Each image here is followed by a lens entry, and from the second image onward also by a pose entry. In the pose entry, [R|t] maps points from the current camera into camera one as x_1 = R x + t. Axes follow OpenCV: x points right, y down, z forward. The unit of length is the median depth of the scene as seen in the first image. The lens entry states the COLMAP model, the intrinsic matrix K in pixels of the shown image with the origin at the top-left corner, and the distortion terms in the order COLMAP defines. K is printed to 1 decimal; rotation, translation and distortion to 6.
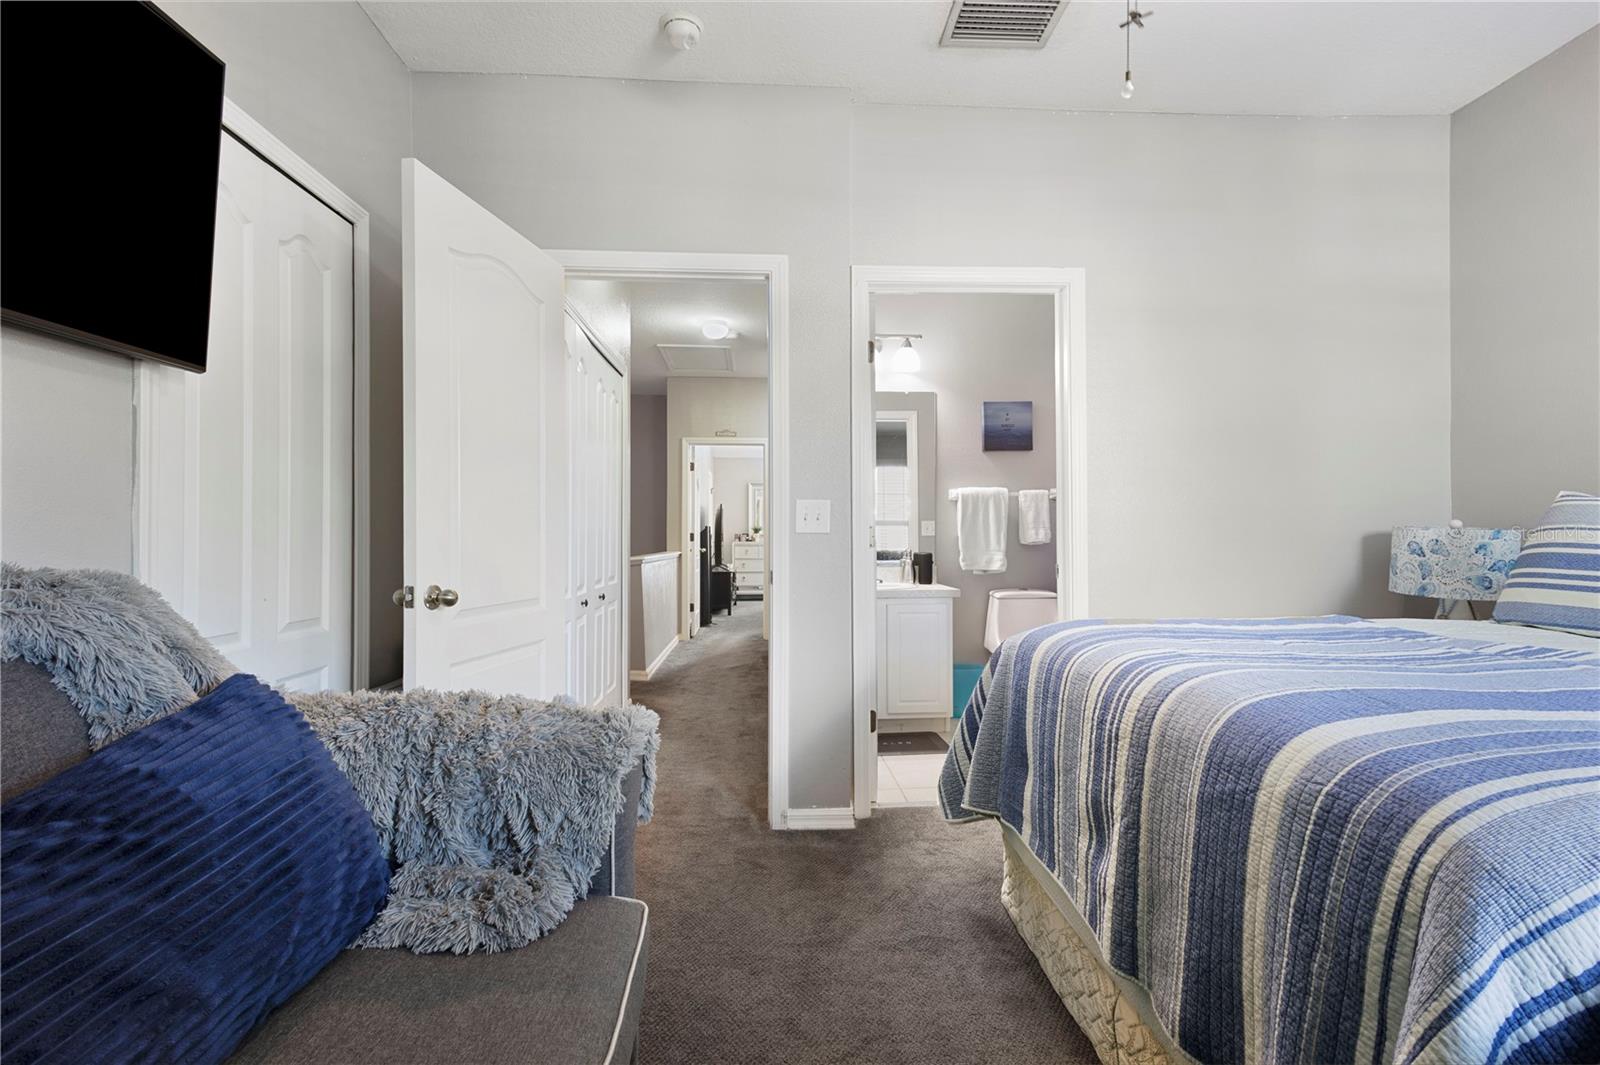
lens RADIAL K [[741.4, 0, 796.1], [0, 741.4, 538.5], [0, 0, 1]] dist [0.011312, -0.002611]
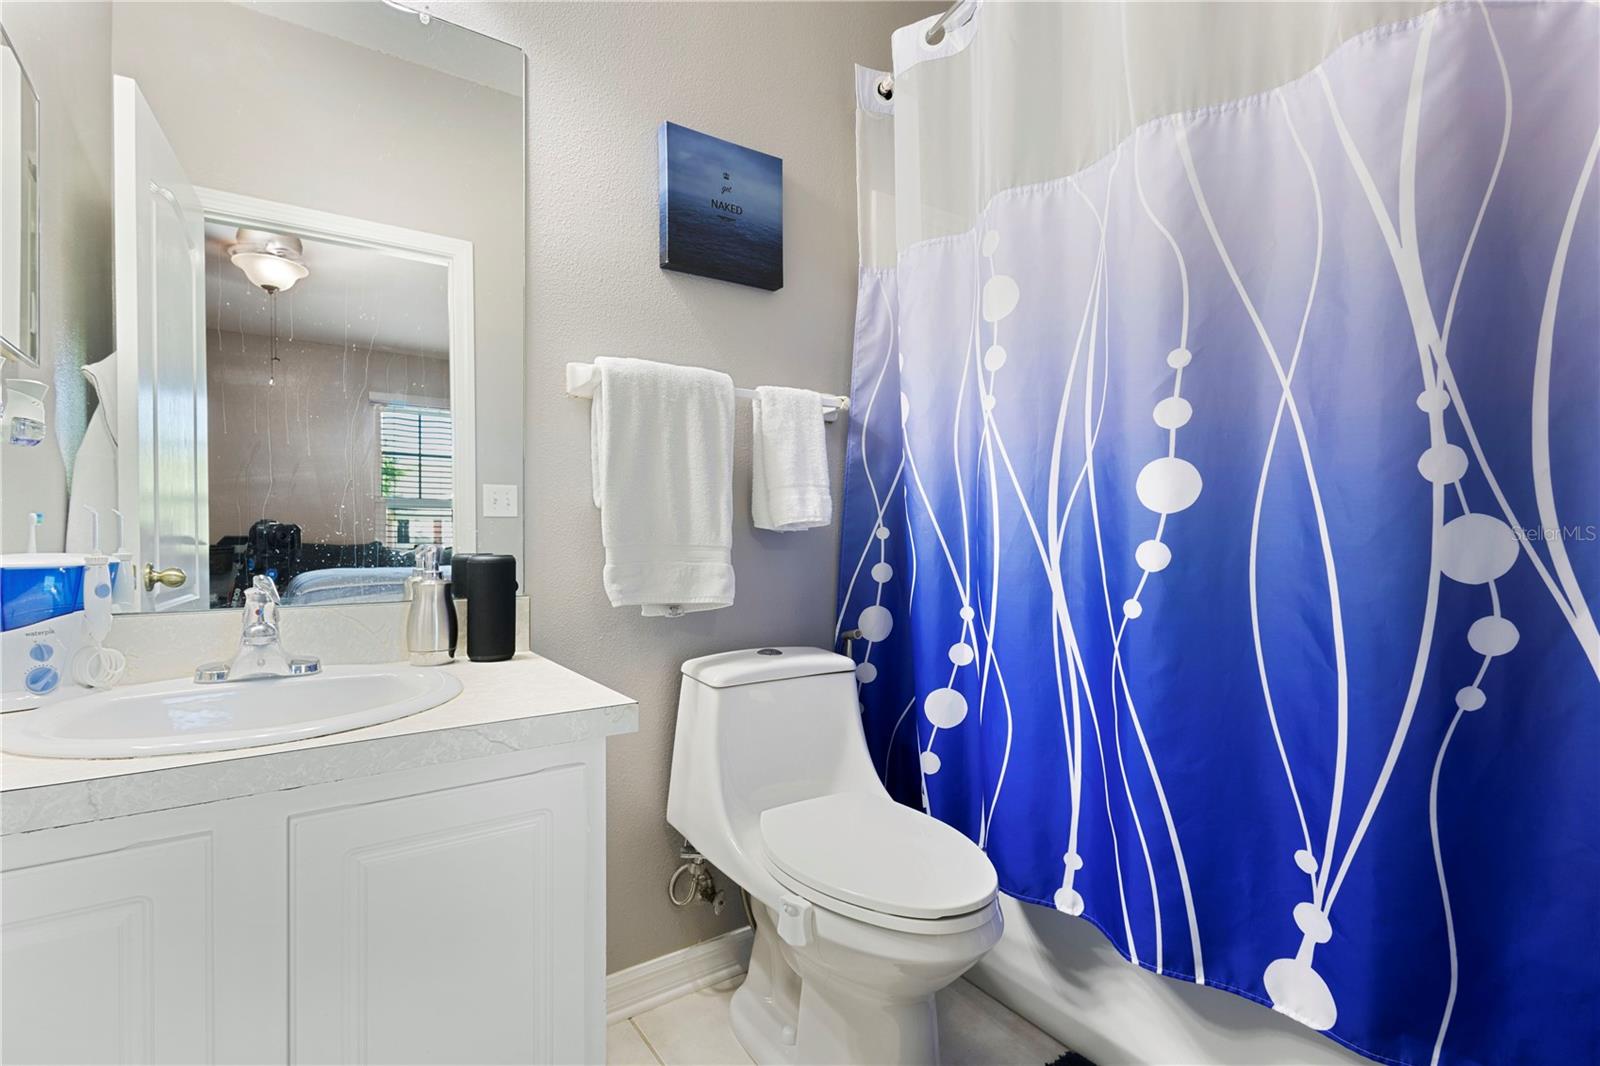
lens RADIAL K [[741.4, 0, 789.4], [0, 741.4, 534.5], [0, 0, 1]] dist [0.011312, -0.002611]
pose [[0.854371, -0.002795, 0.519656, 0.120552], [0.001865, 0.999996, 0.002311, 0.009512], [-0.519661, -0.001005, 0.854372, 0.672913]]
